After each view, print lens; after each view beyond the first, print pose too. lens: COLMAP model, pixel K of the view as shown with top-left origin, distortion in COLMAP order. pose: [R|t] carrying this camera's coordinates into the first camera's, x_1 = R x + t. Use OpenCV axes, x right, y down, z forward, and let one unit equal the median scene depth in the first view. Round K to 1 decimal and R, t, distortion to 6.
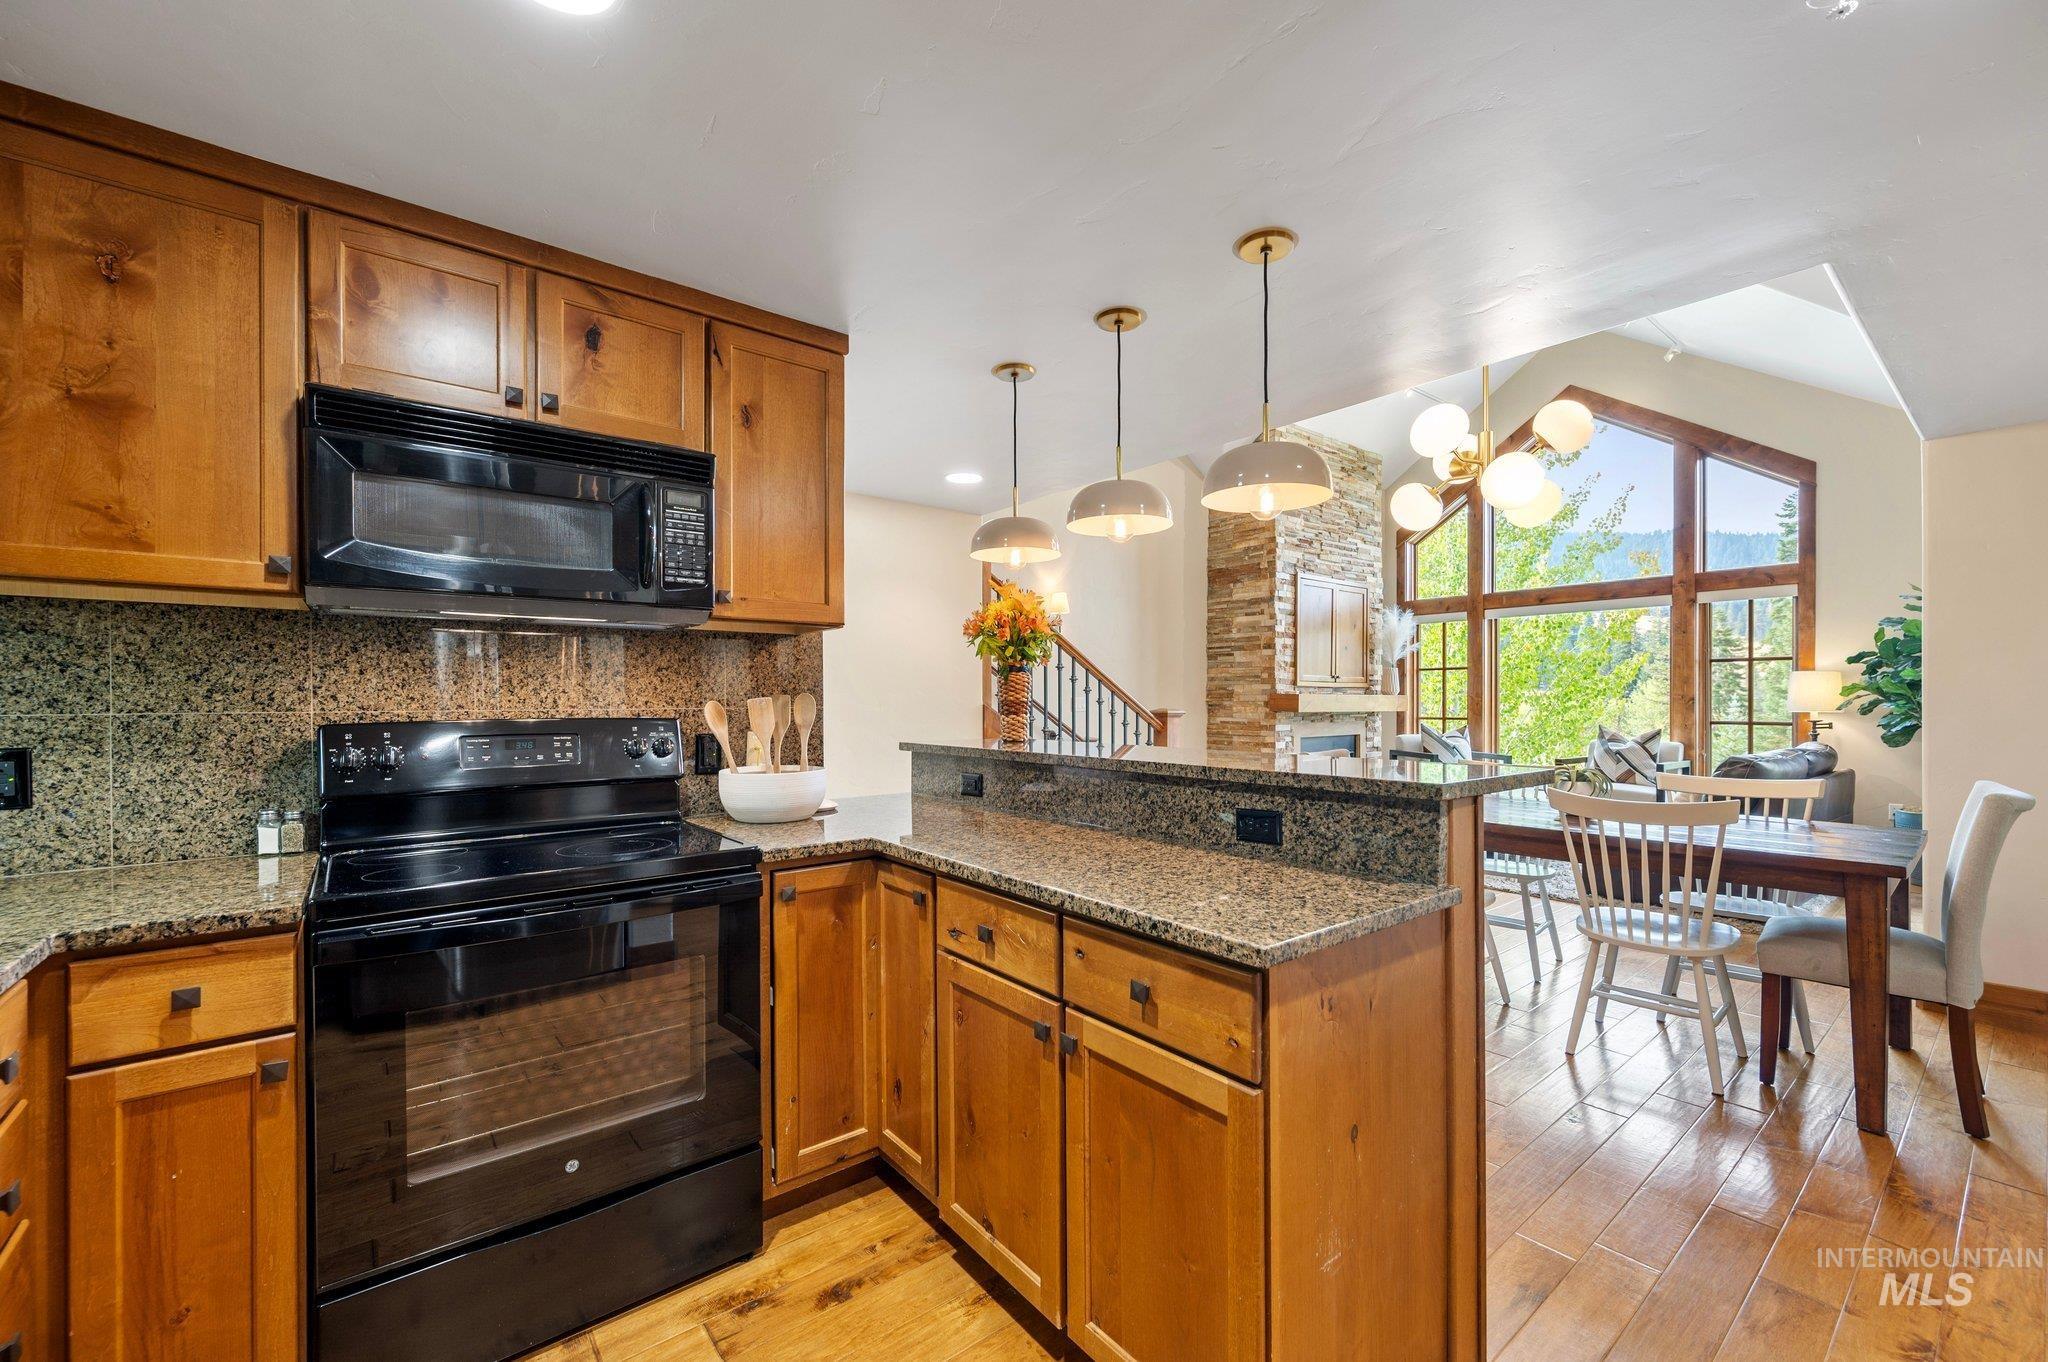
lens RADIAL K [[822.0, 0, 1020.0], [0, 822.0, 702.1], [0, 0, 1]] dist [-0.000261, 0.000010]
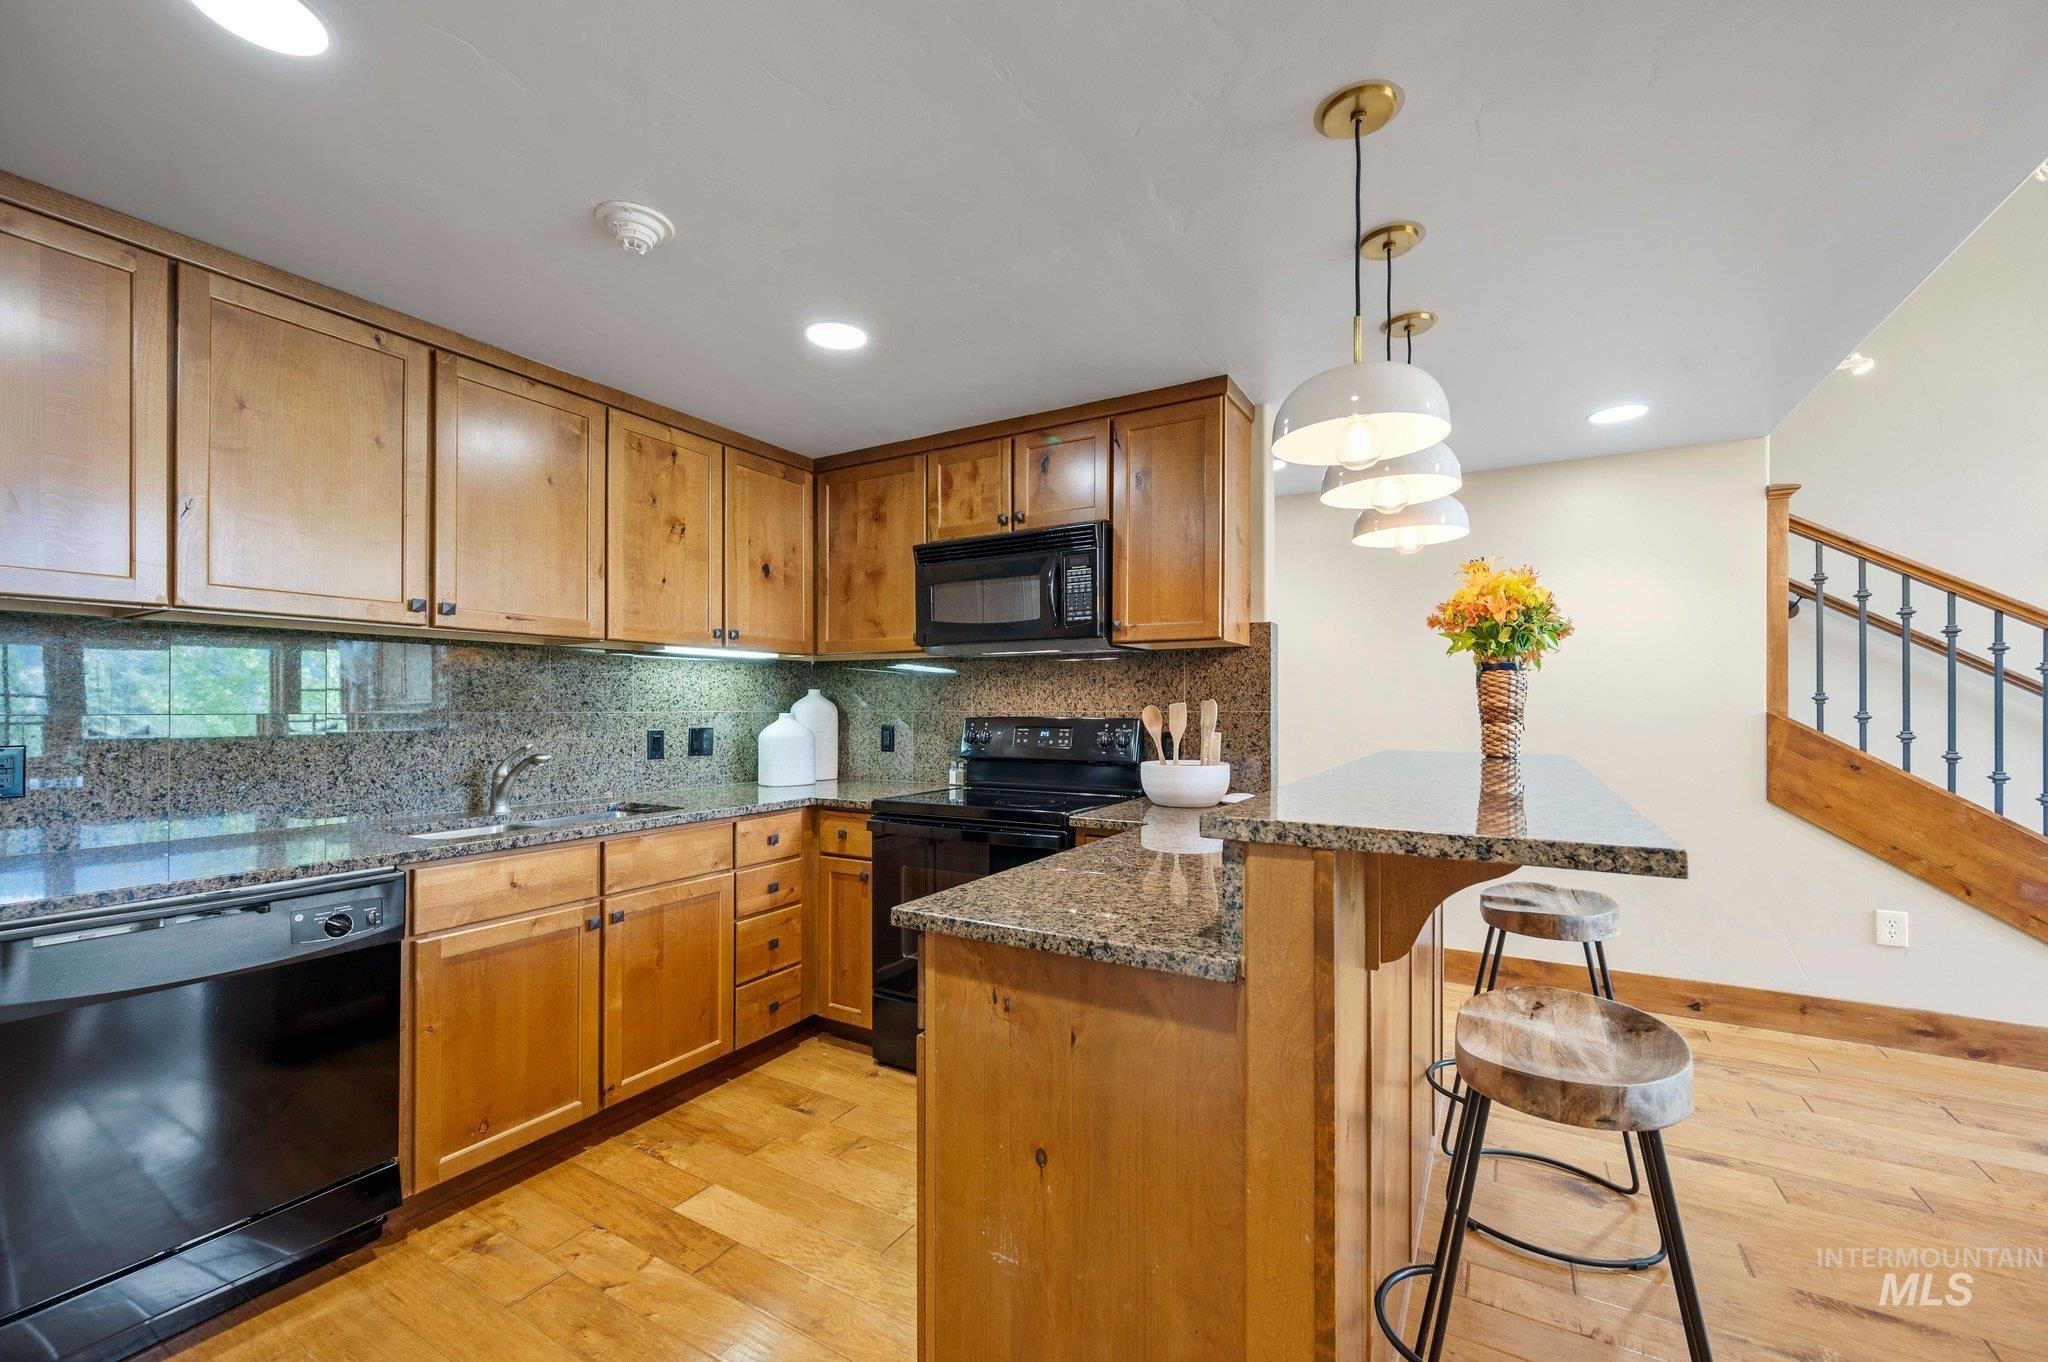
lens RADIAL K [[815.7, 0, 1024.9], [0, 815.7, 703.8], [0, 0, 1]] dist [-0.000291, 0.000133]
pose [[0.365404, 0.000498, -0.930849, 0.231495], [-0.003935, 0.999992, -0.001010, -0.000706], [0.930841, 0.004032, 0.365403, 0.113652]]
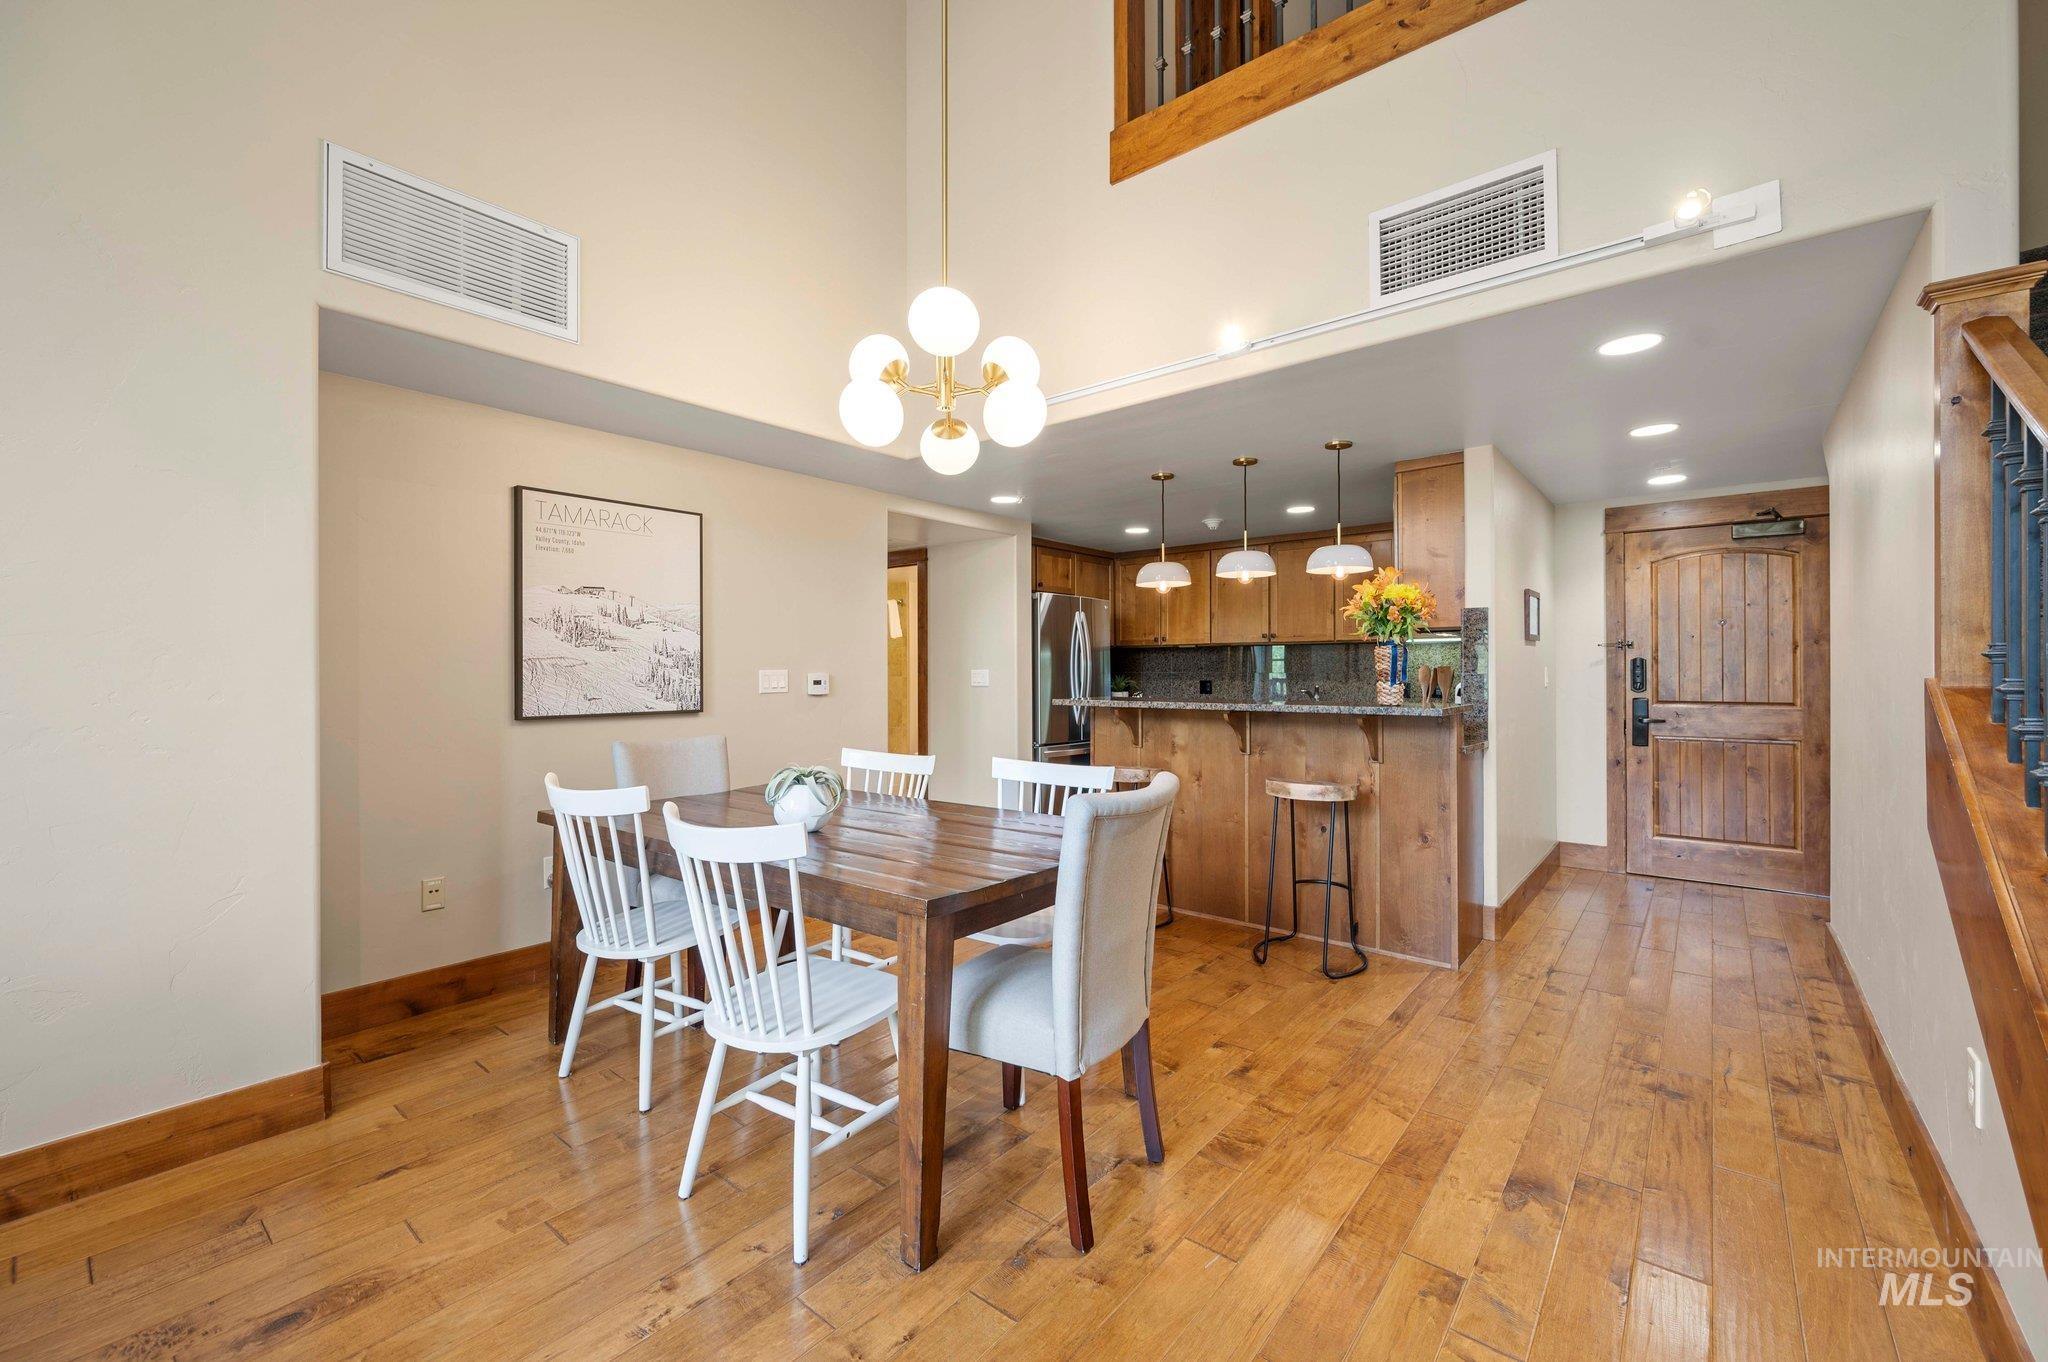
lens RADIAL K [[827.0, 0, 1034.2], [0, 827.0, 667.5], [0, 0, 1]] dist [-0.002112, -0.000141]
pose [[-0.975154, 0.005056, -0.221471, 0.304520], [0.005504, 0.999984, -0.001405, -0.002917], [0.221461, -0.002589, -0.975166, 0.832635]]
